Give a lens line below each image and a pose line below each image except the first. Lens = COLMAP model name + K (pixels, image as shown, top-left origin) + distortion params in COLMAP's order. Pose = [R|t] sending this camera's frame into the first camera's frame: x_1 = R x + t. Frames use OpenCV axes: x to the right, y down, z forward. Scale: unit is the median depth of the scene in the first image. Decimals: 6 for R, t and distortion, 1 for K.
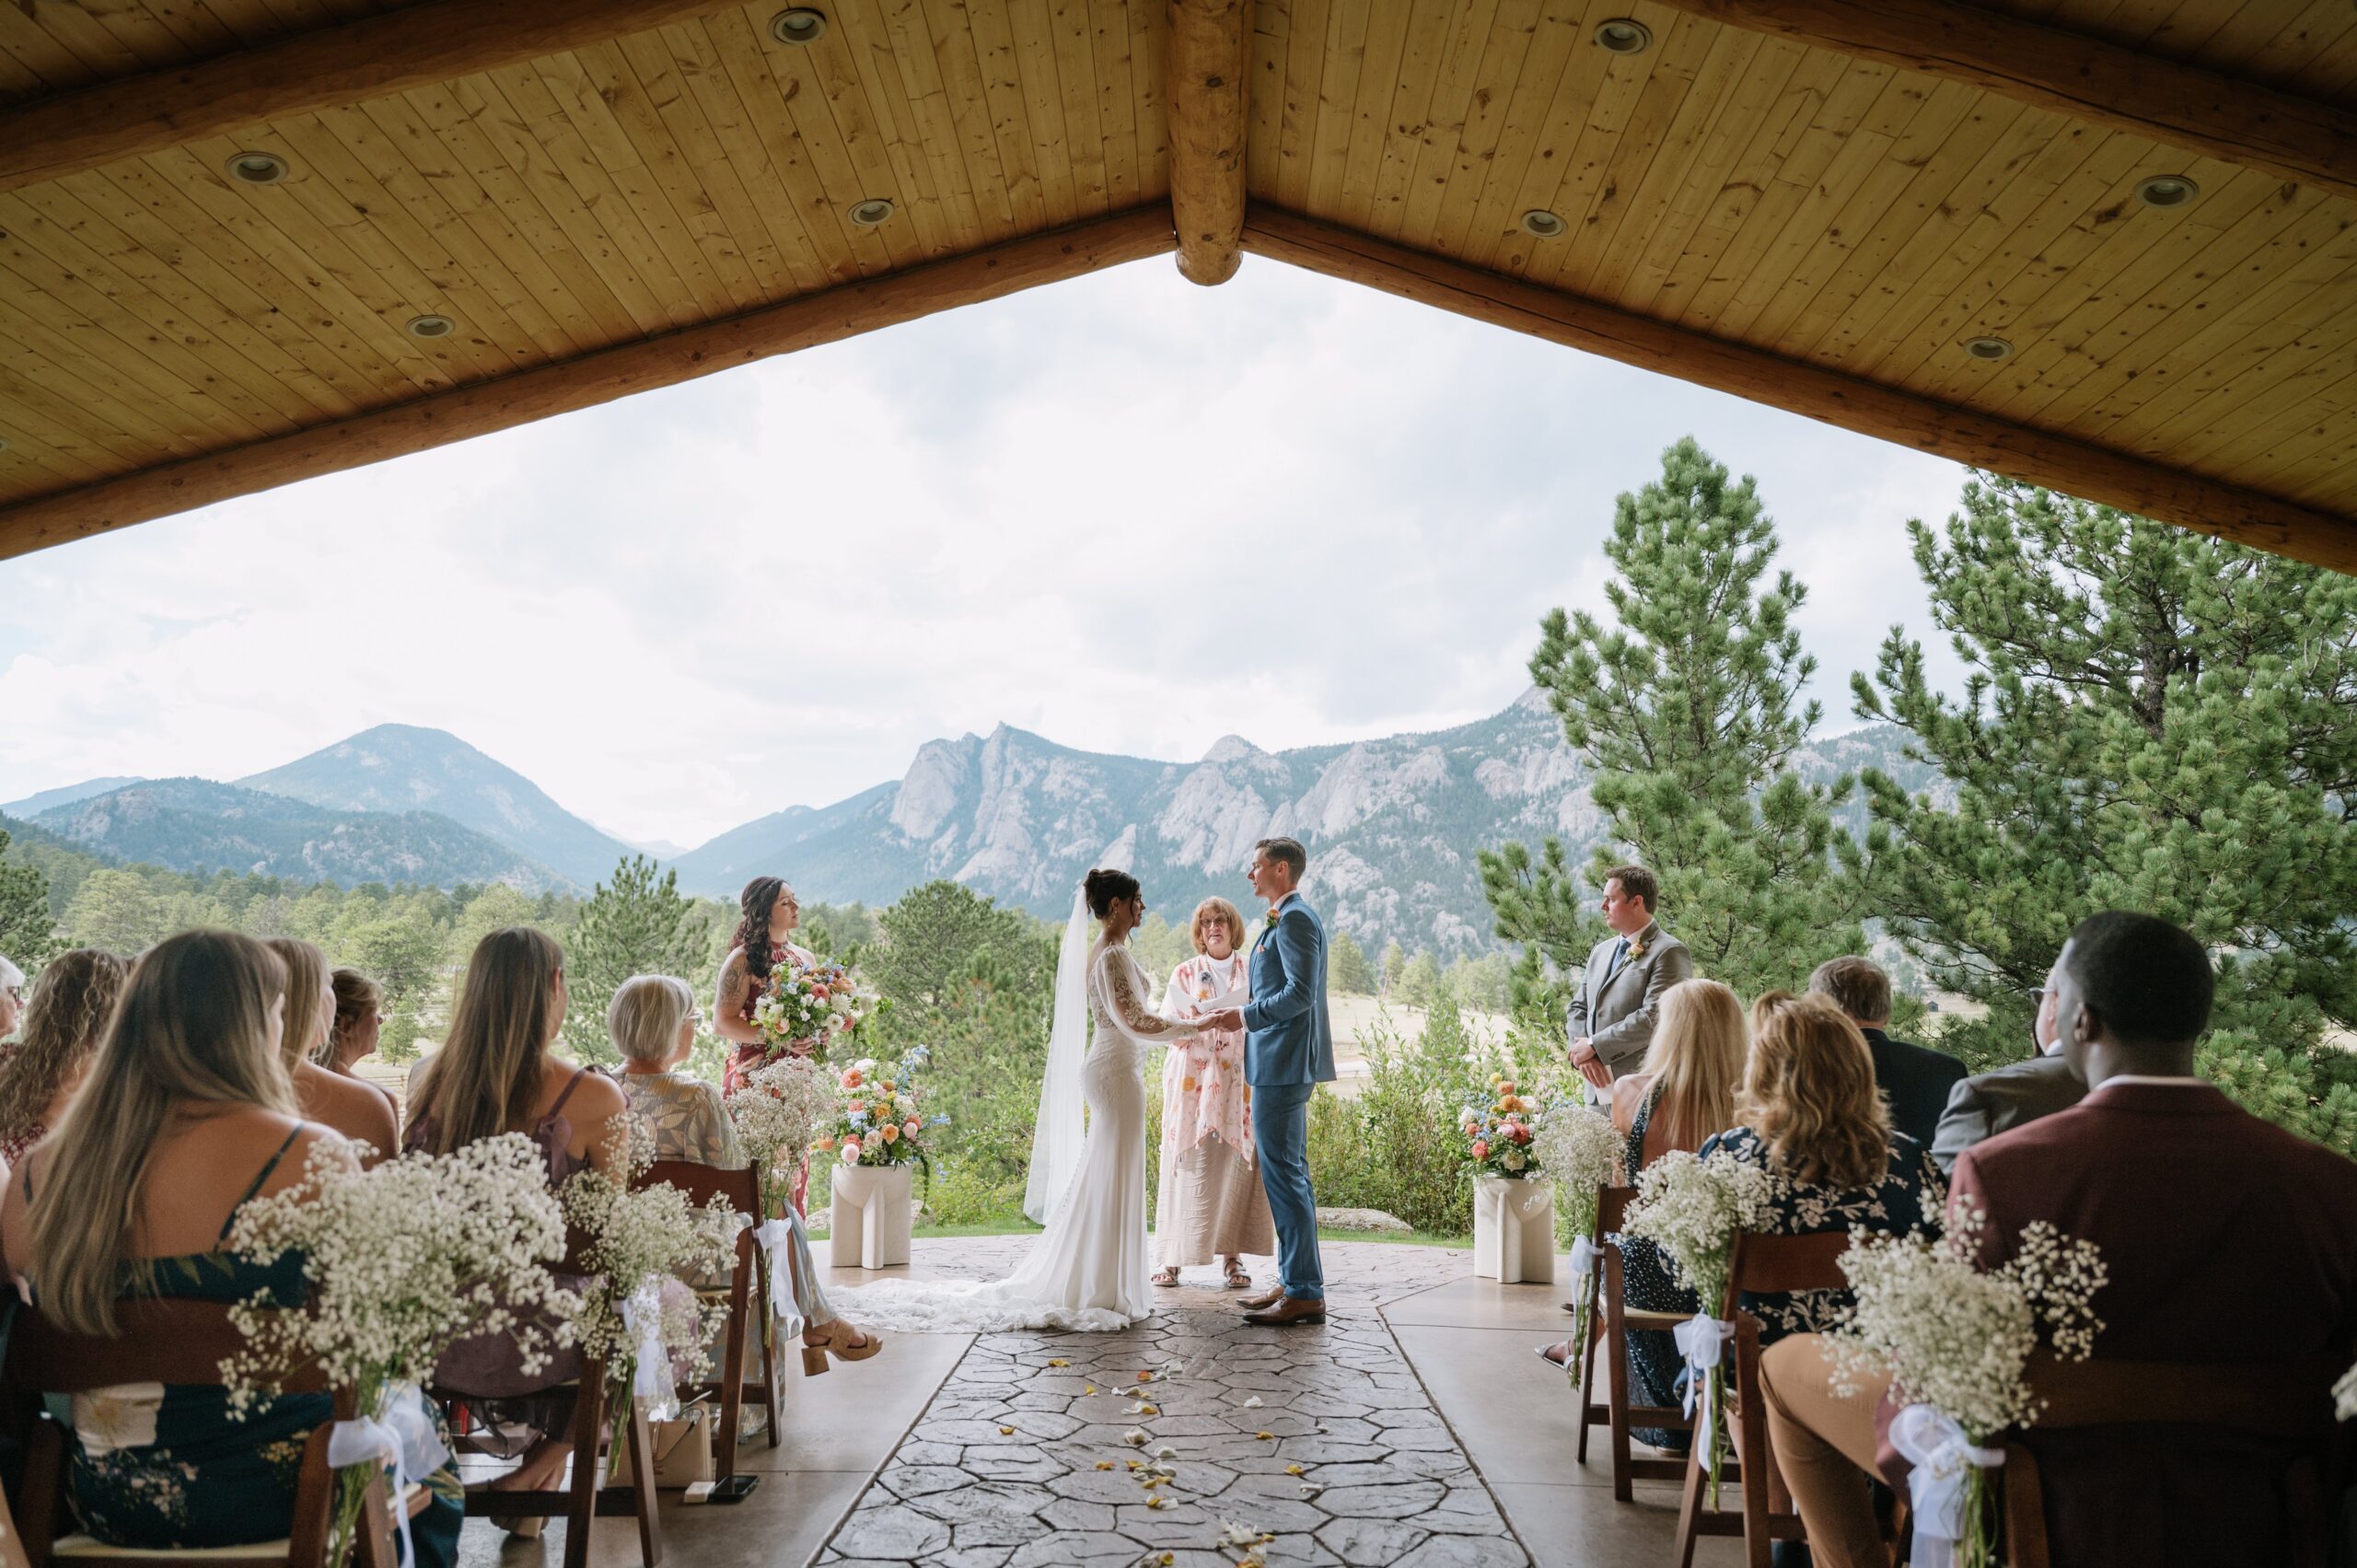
lens RADIAL K [[2201.8, 0, 1179.0], [0, 2201.8, 701.8], [0, 0, 1]] dist [-0.000850, -0.018880]
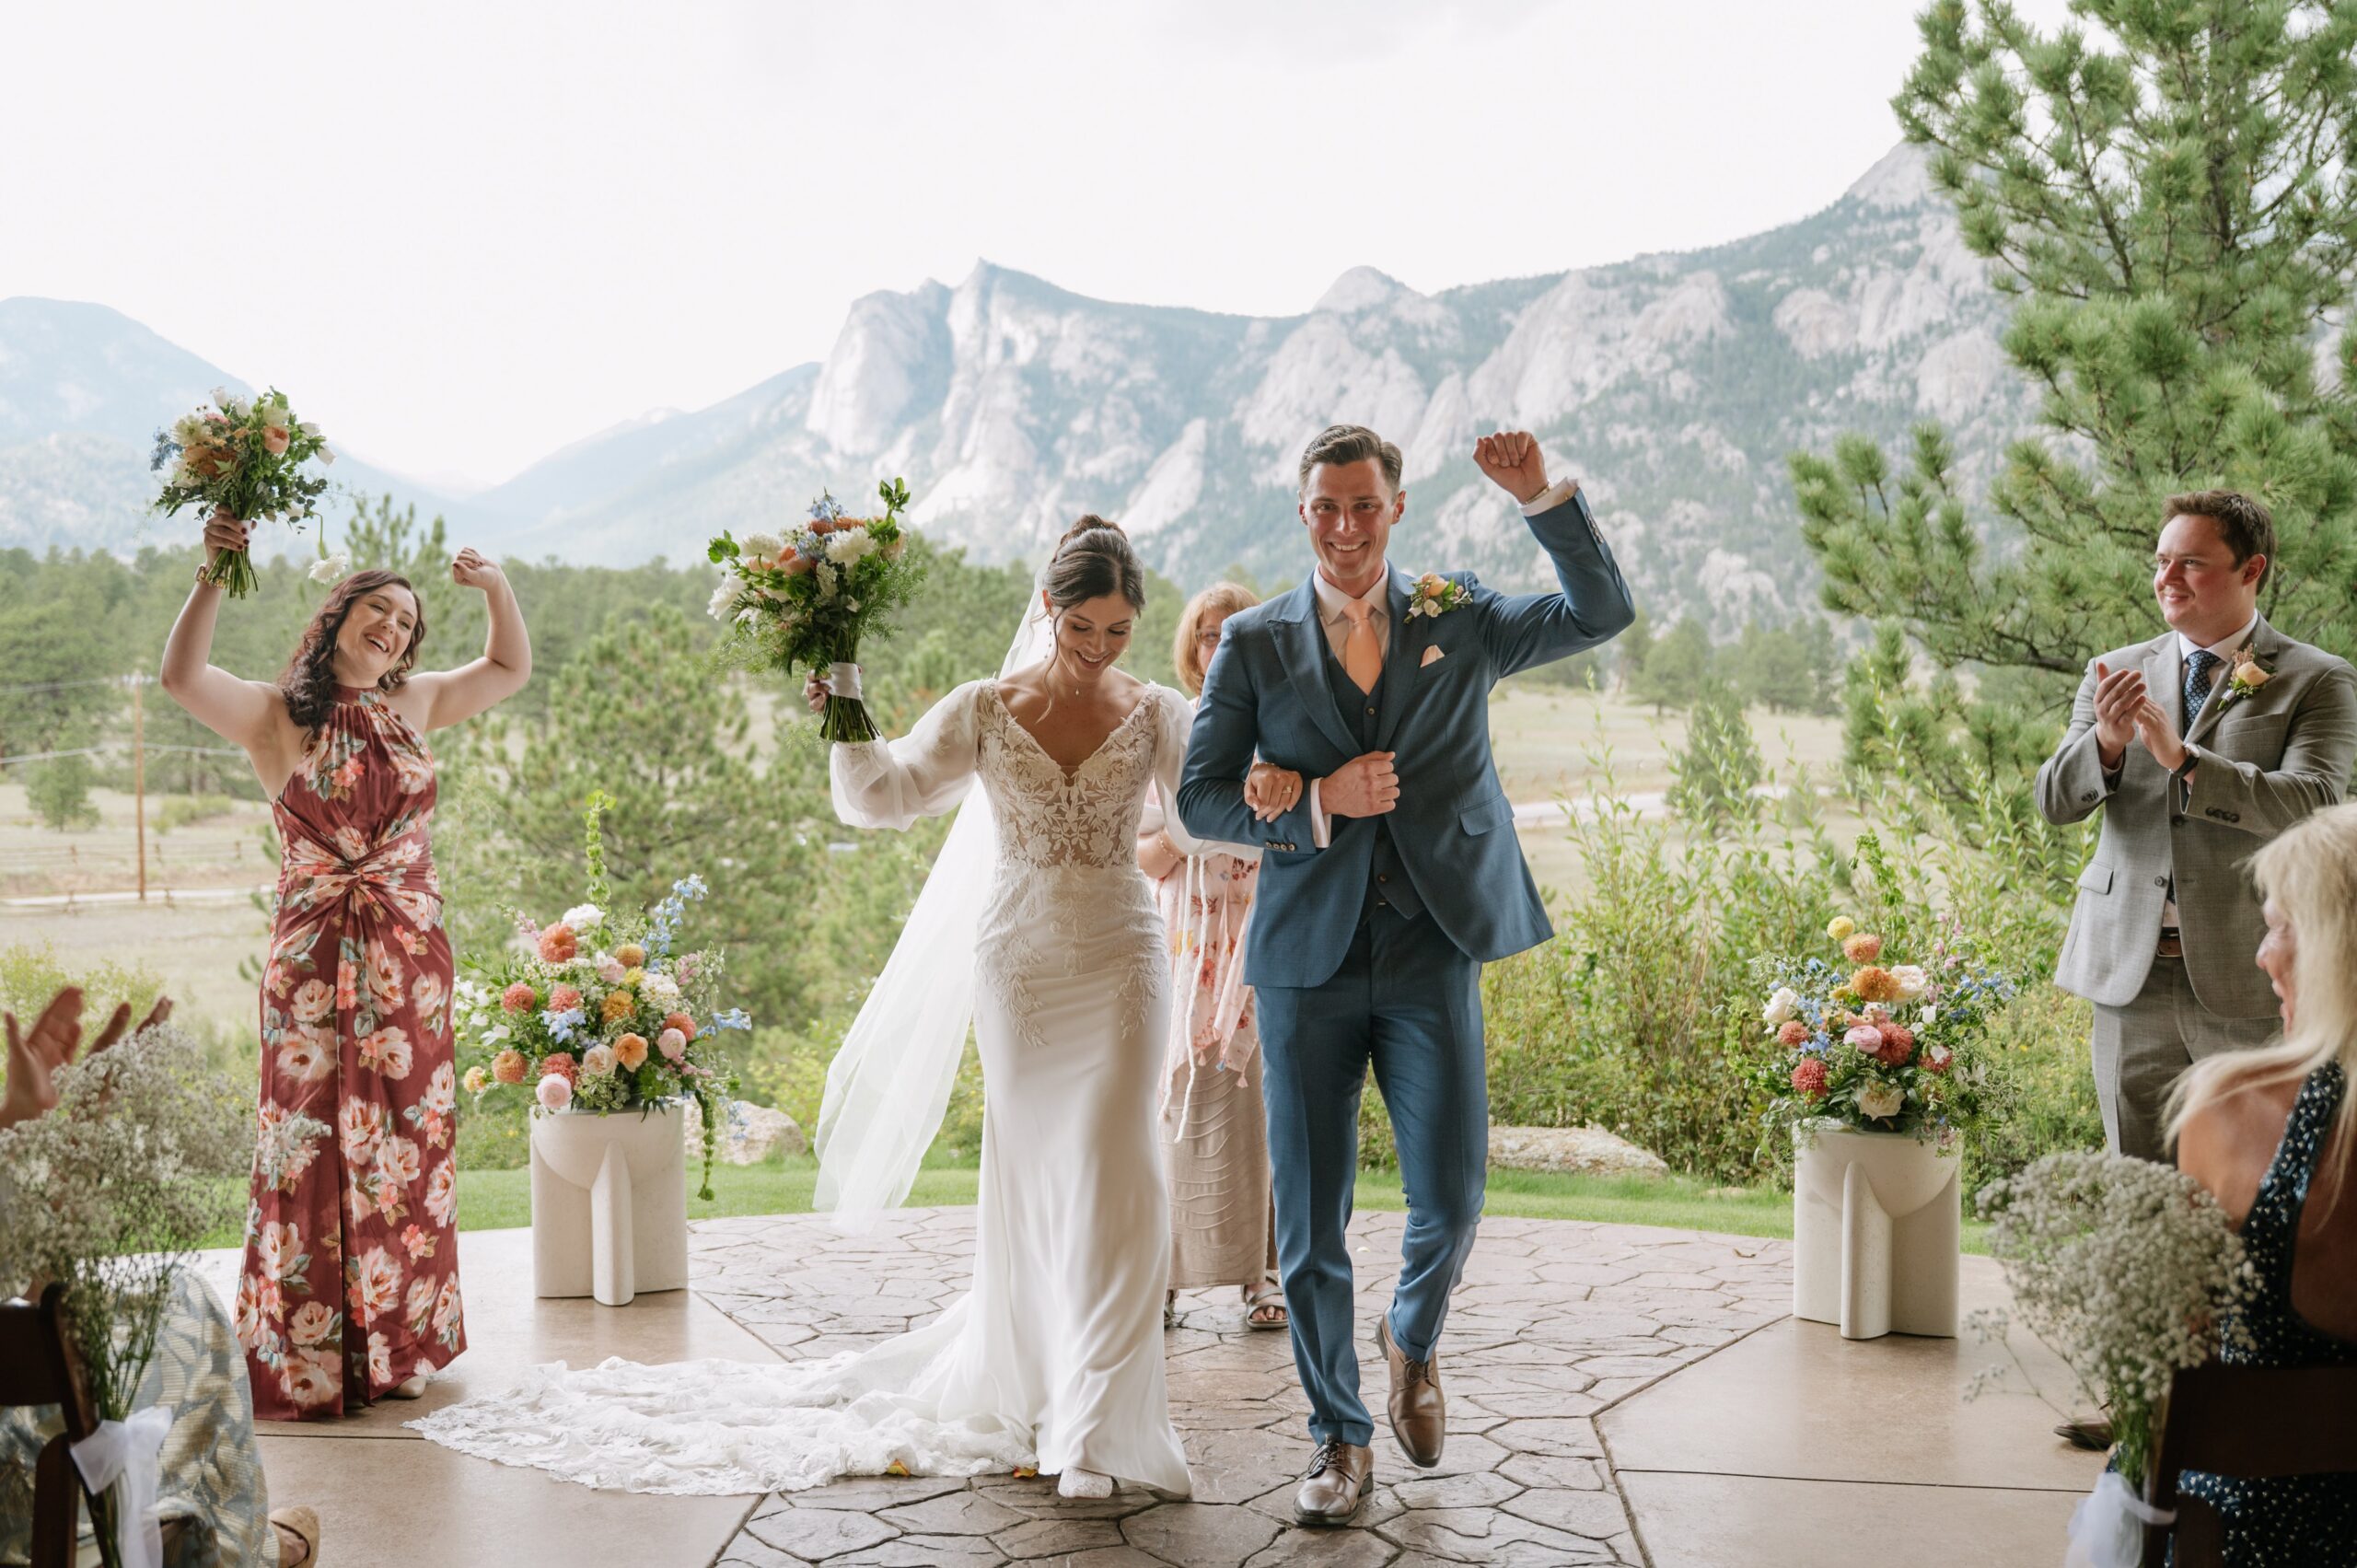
lens RADIAL K [[2201.8, 0, 1179.0], [0, 2201.8, 701.8], [0, 0, 1]] dist [-0.000850, -0.018880]
pose [[0.993730, -0.015260, -0.110760, 0.044264], [0.035823, 0.981873, 0.186126, 0.020895], [0.105911, -0.188927, 0.976263, 0.435876]]
